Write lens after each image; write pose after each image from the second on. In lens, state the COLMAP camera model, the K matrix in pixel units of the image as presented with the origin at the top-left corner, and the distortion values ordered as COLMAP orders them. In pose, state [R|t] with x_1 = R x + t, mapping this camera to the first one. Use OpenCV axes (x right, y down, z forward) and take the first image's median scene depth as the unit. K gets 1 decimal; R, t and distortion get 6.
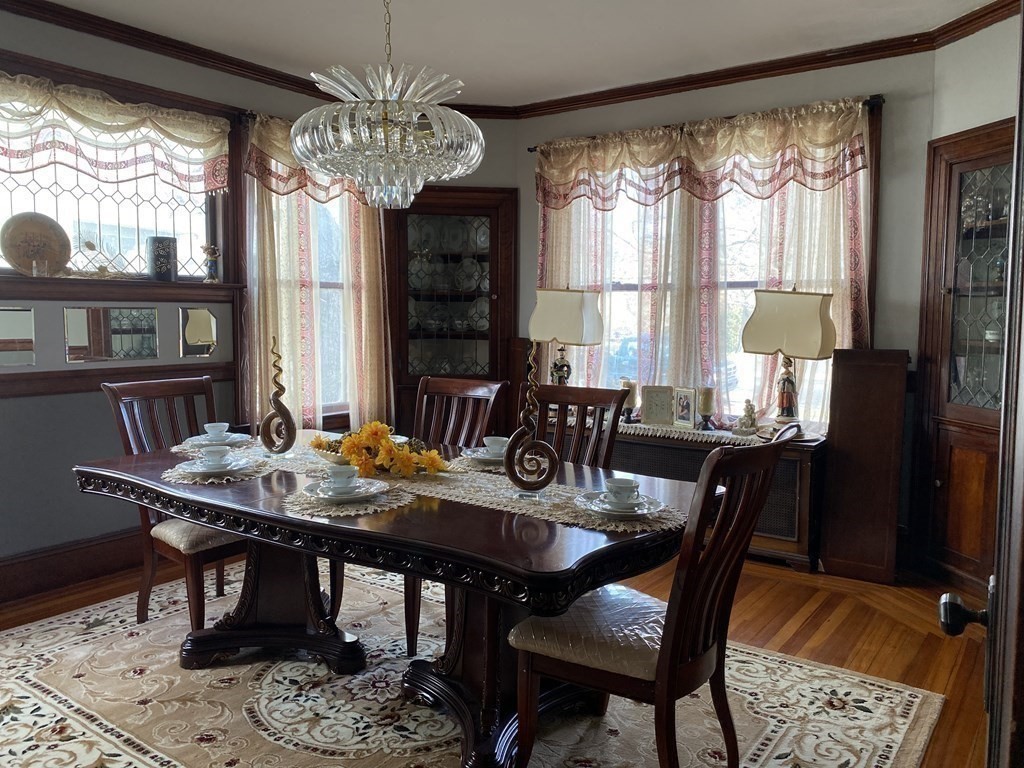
lens RADIAL K [[795.1, 0, 515.0], [0, 795.1, 387.0], [0, 0, 1]] dist [0.036137, -0.036050]
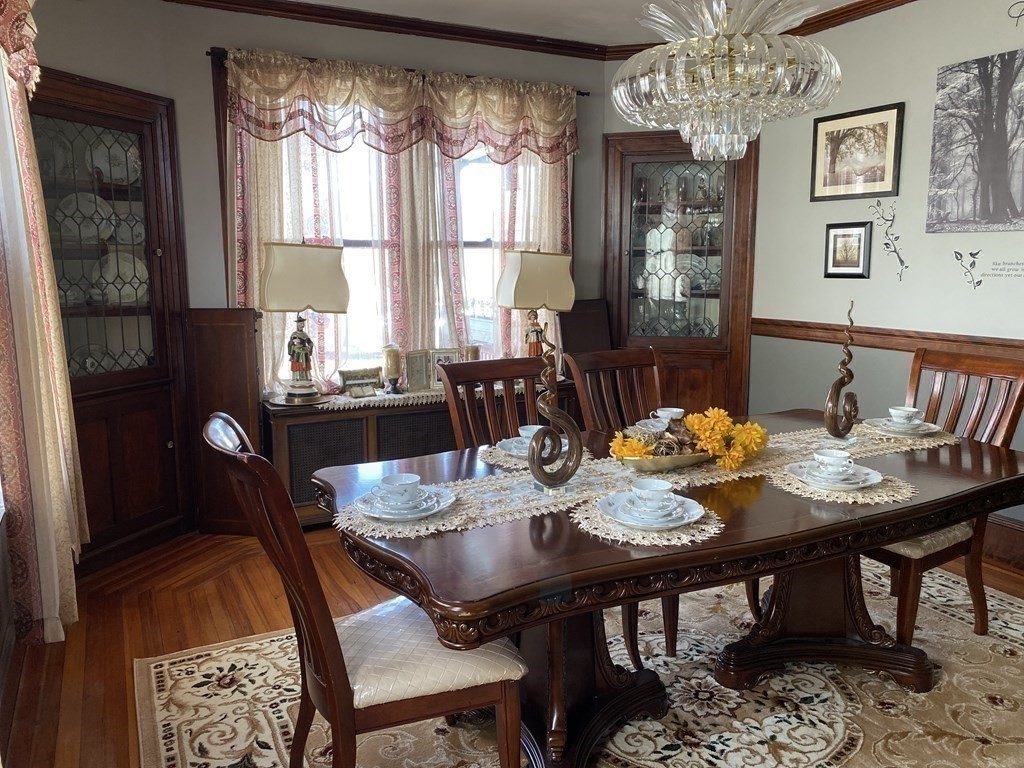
lens RADIAL K [[795.1, 0, 515.8], [0, 795.1, 379.6], [0, 0, 1]] dist [0.036137, -0.036050]
pose [[0.445165, -0.131639, 0.885720, -0.667311], [0.103261, 0.990083, 0.095251, -0.048982], [-0.889475, 0.049058, 0.454343, 0.519847]]
